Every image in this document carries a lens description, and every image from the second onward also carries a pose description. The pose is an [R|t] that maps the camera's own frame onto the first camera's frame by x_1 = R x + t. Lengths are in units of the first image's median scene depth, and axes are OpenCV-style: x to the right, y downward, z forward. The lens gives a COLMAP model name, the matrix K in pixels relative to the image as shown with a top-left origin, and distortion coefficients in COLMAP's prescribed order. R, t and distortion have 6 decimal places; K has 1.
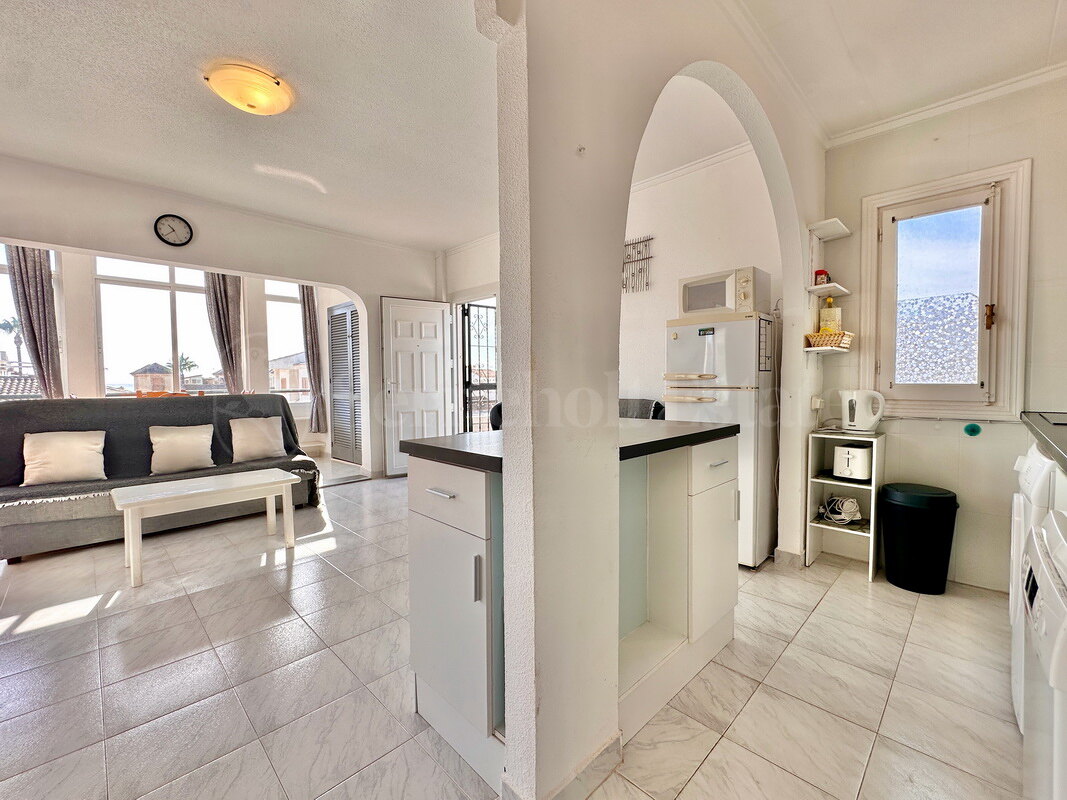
lens RADIAL K [[443.0, 0, 533.5], [0, 443.0, 400.0], [0, 0, 1]] dist [-0.001185, -0.000026]
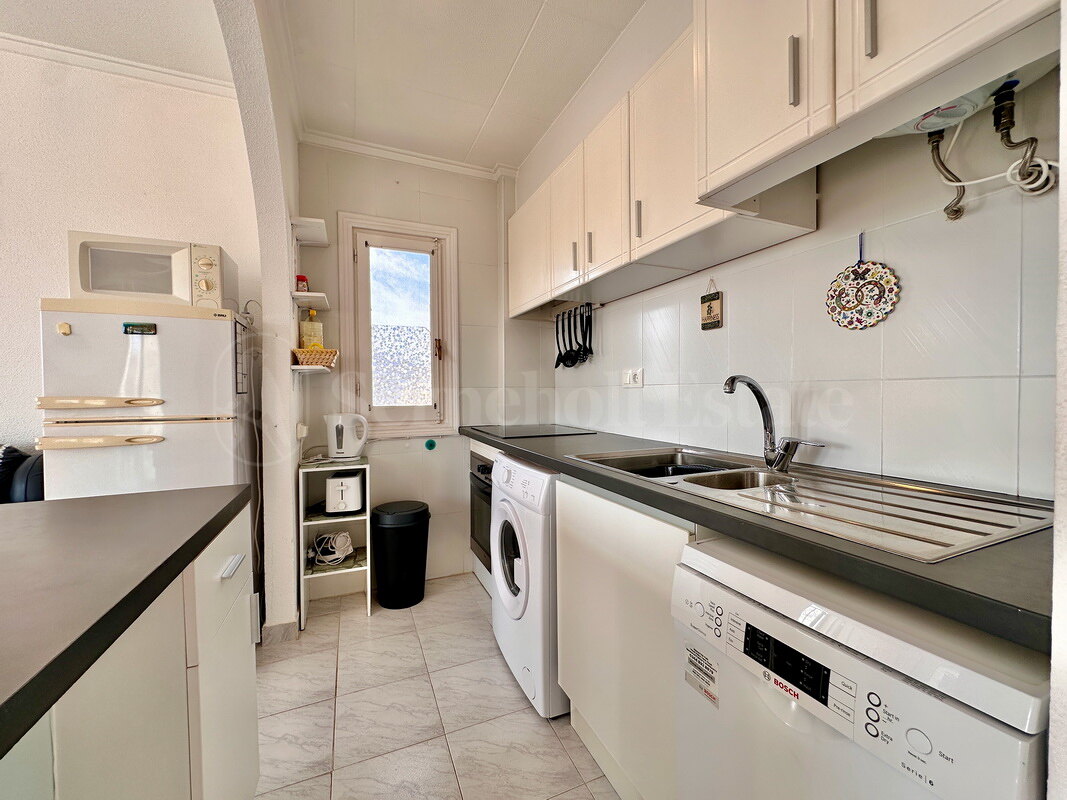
lens RADIAL K [[427.6, 0, 533.5], [0, 427.6, 400.0], [0, 0, 1]] dist [-0.001620, -0.000120]
pose [[0.369622, -0.012534, 0.929098, 0.044207], [0.049532, 0.998753, -0.006232, -0.026453], [-0.927861, 0.048324, 0.369782, 0.292847]]
